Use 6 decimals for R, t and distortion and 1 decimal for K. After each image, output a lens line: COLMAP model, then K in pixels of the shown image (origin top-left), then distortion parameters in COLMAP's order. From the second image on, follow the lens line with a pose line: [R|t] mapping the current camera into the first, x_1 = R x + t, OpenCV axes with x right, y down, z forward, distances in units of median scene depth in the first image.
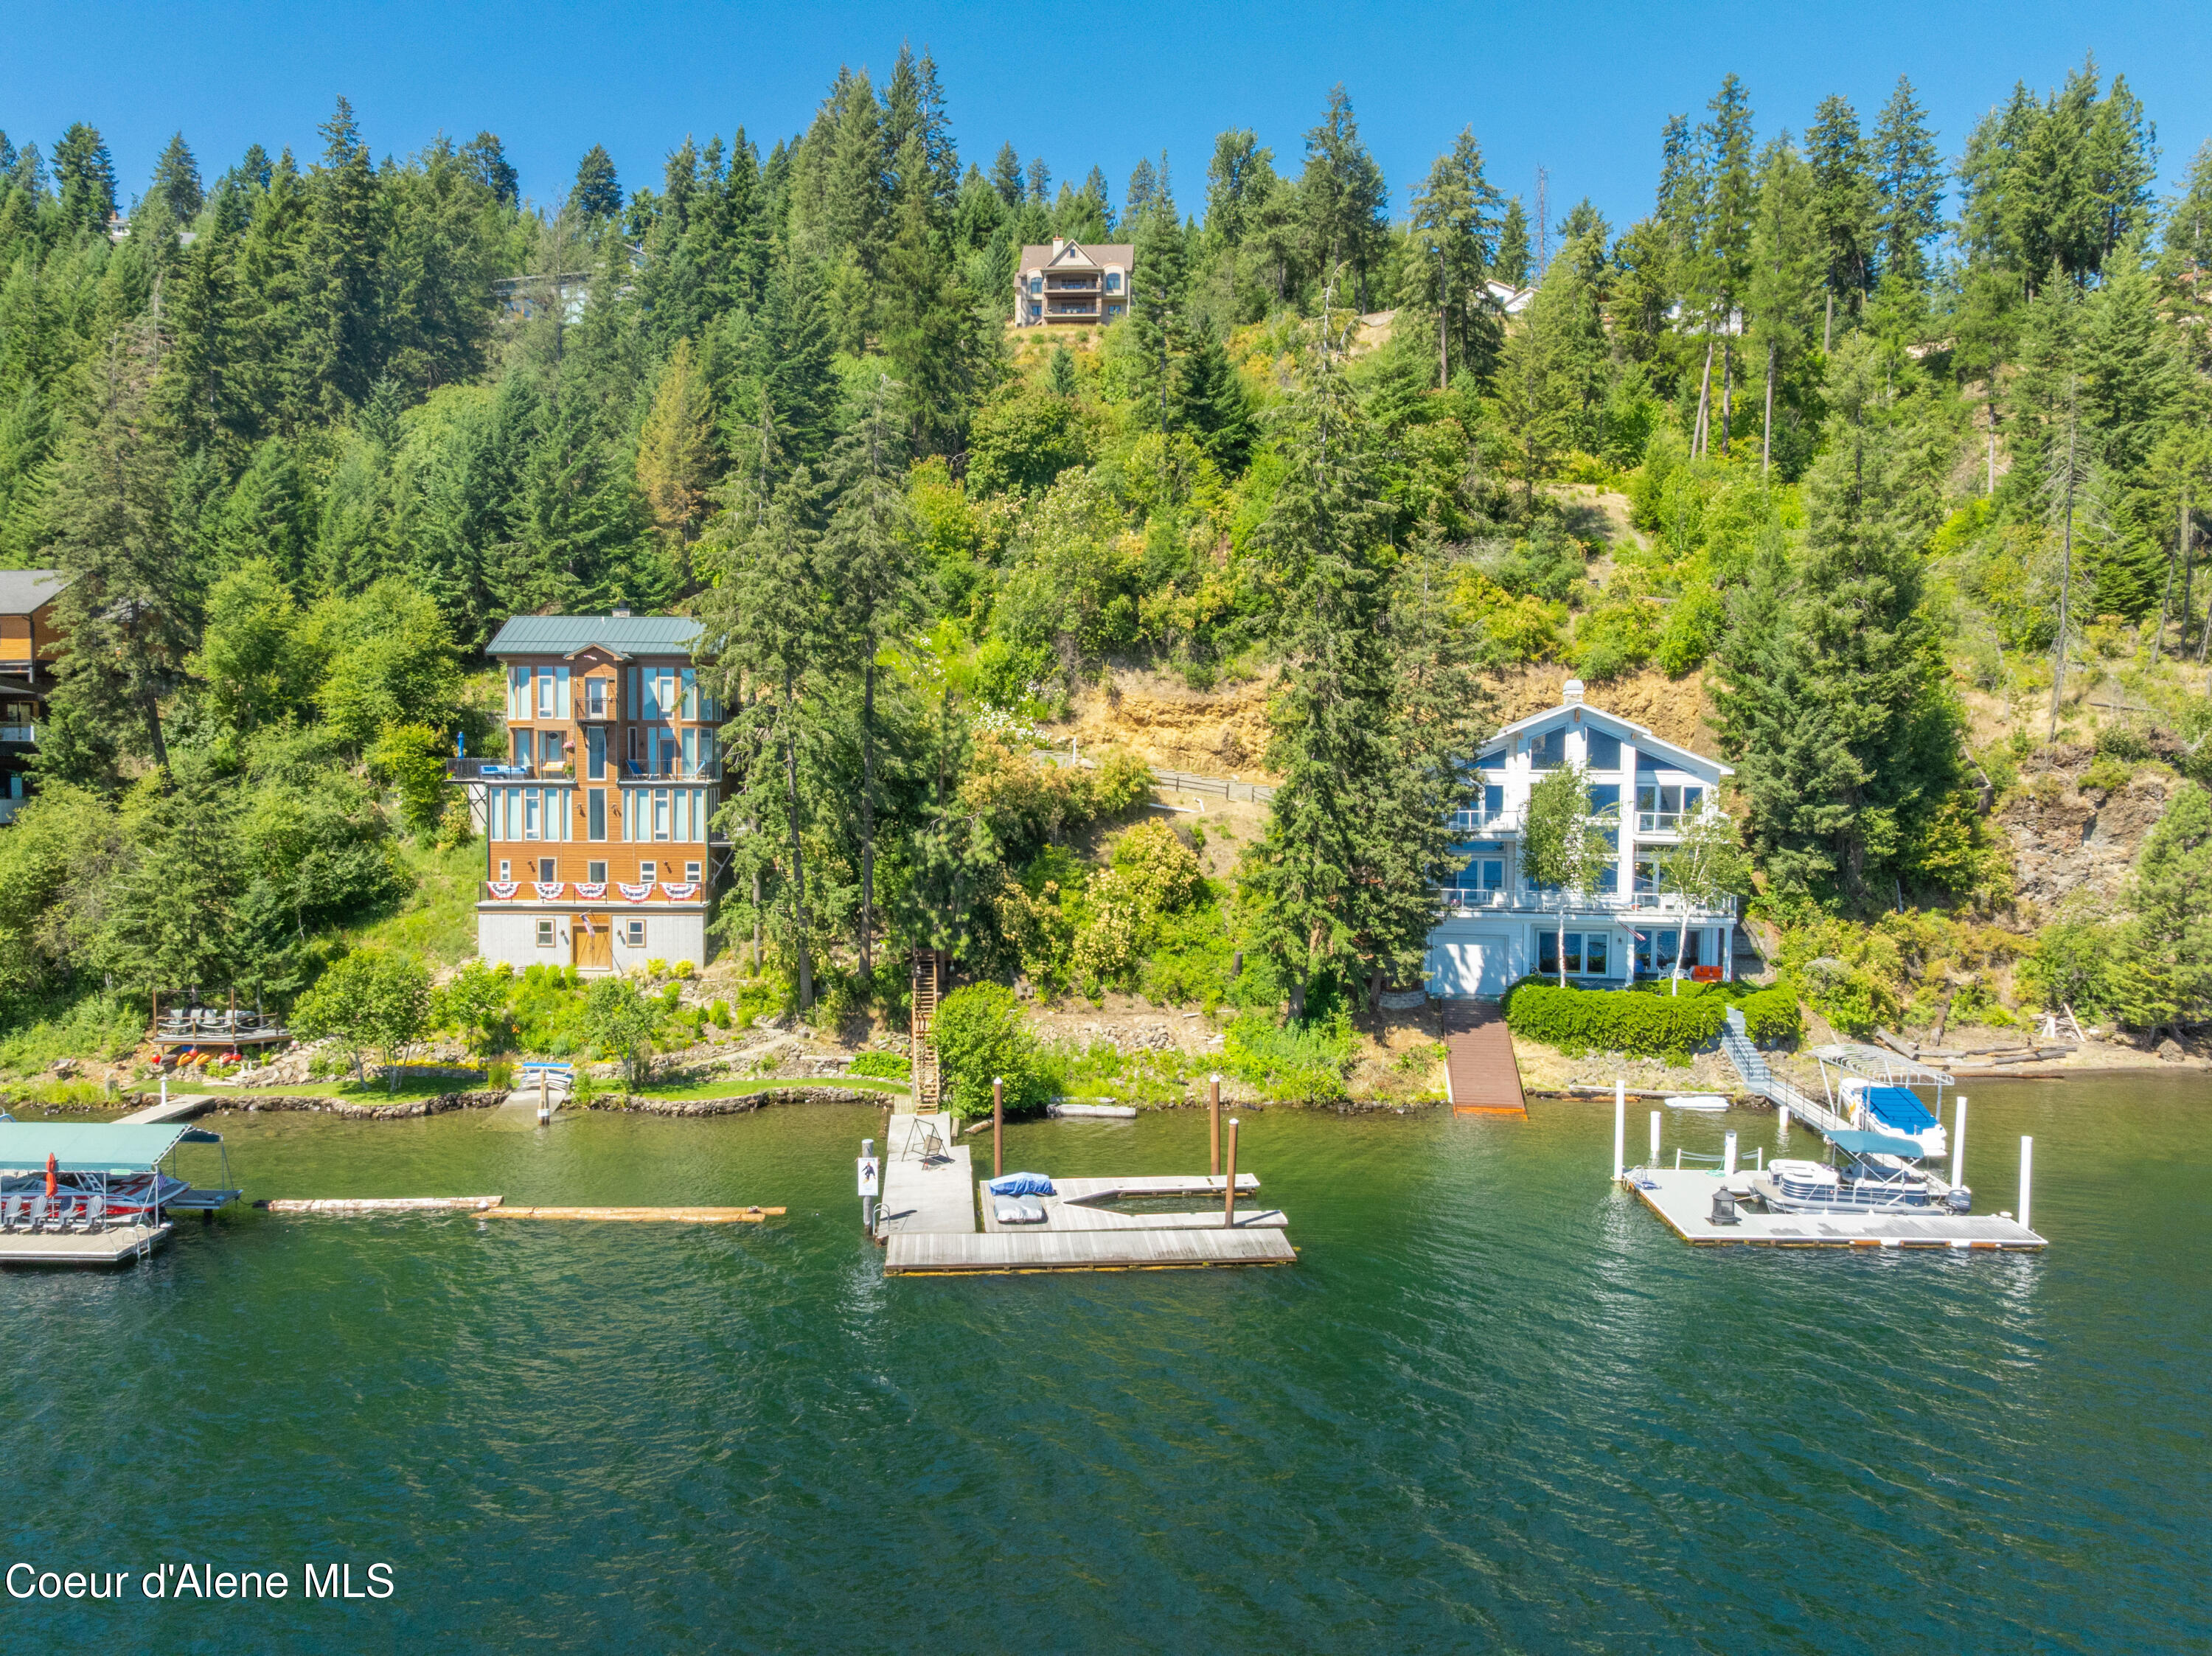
lens RADIAL K [[1557.0, 0, 1113.1], [0, 1557.0, 837.1], [0, 0, 1]] dist [-0.041391, 0.004970]
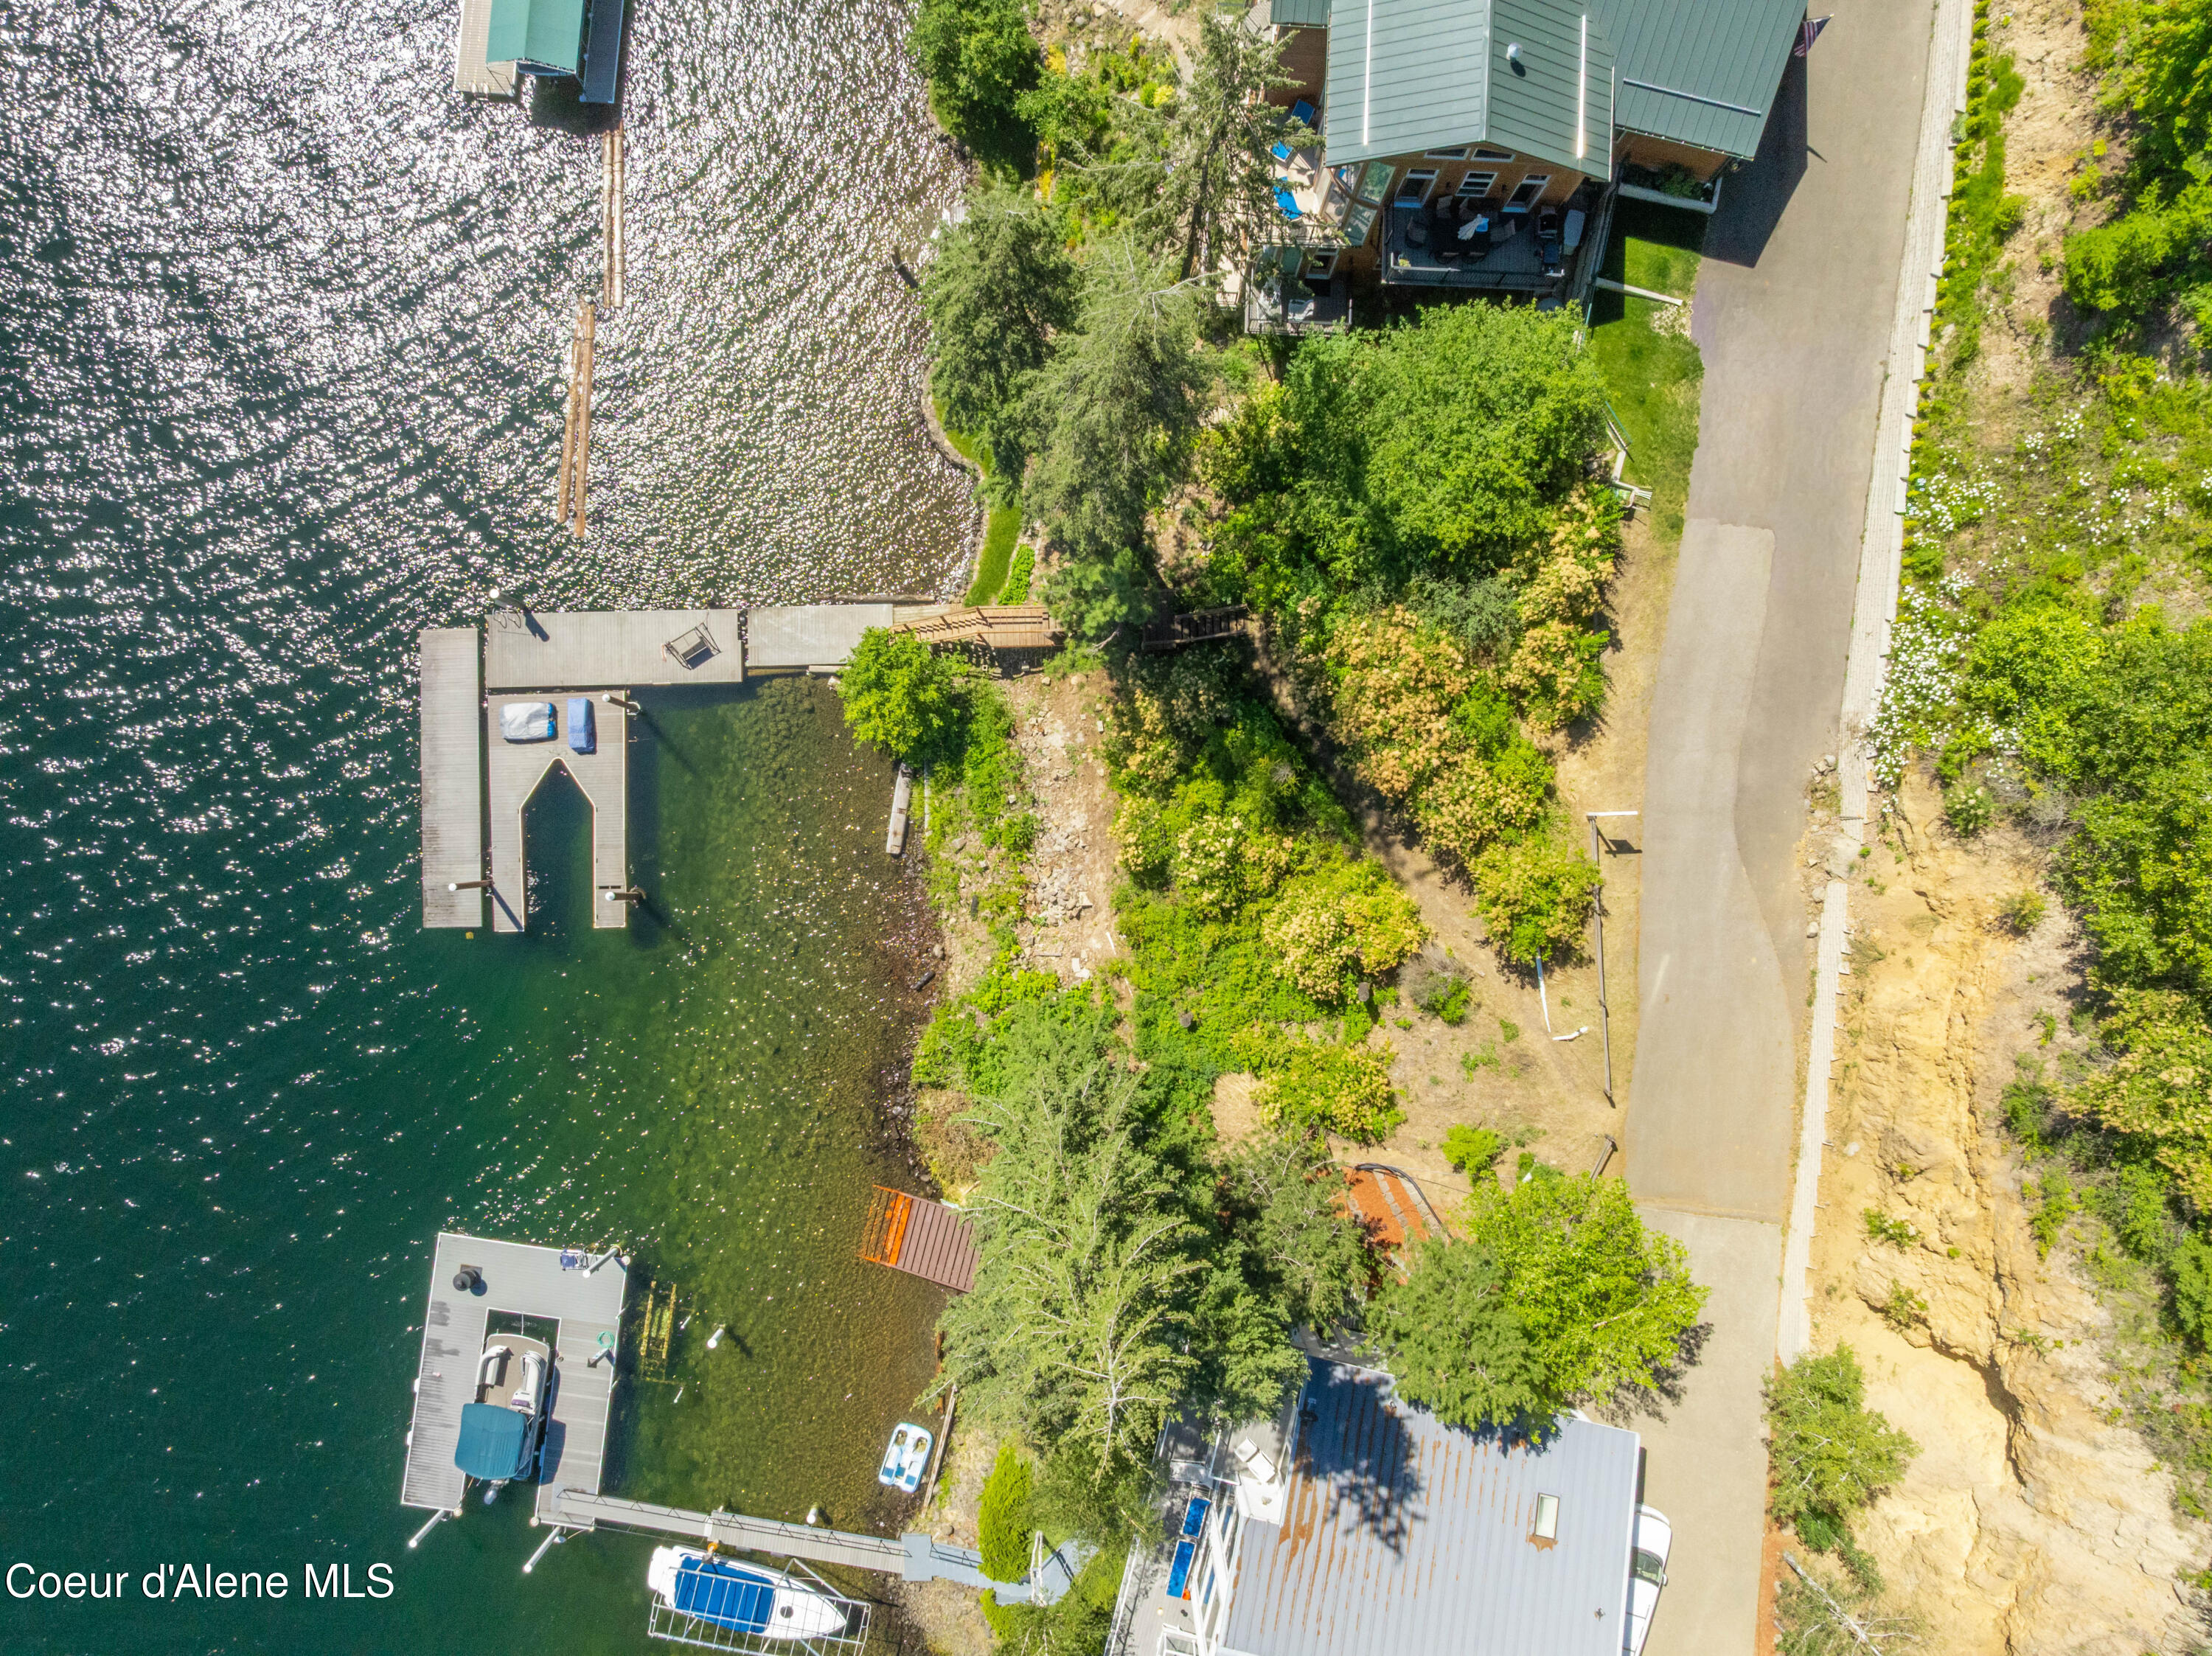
lens RADIAL K [[1557.0, 0, 1109.2], [0, 1557.0, 842.6], [0, 0, 1]] dist [-0.041391, 0.004970]
pose [[-0.091509, 0.995409, -0.028063, 0.018381], [-0.056970, 0.022902, 0.998113, -0.659024], [0.994173, 0.092935, 0.054612, 0.894080]]
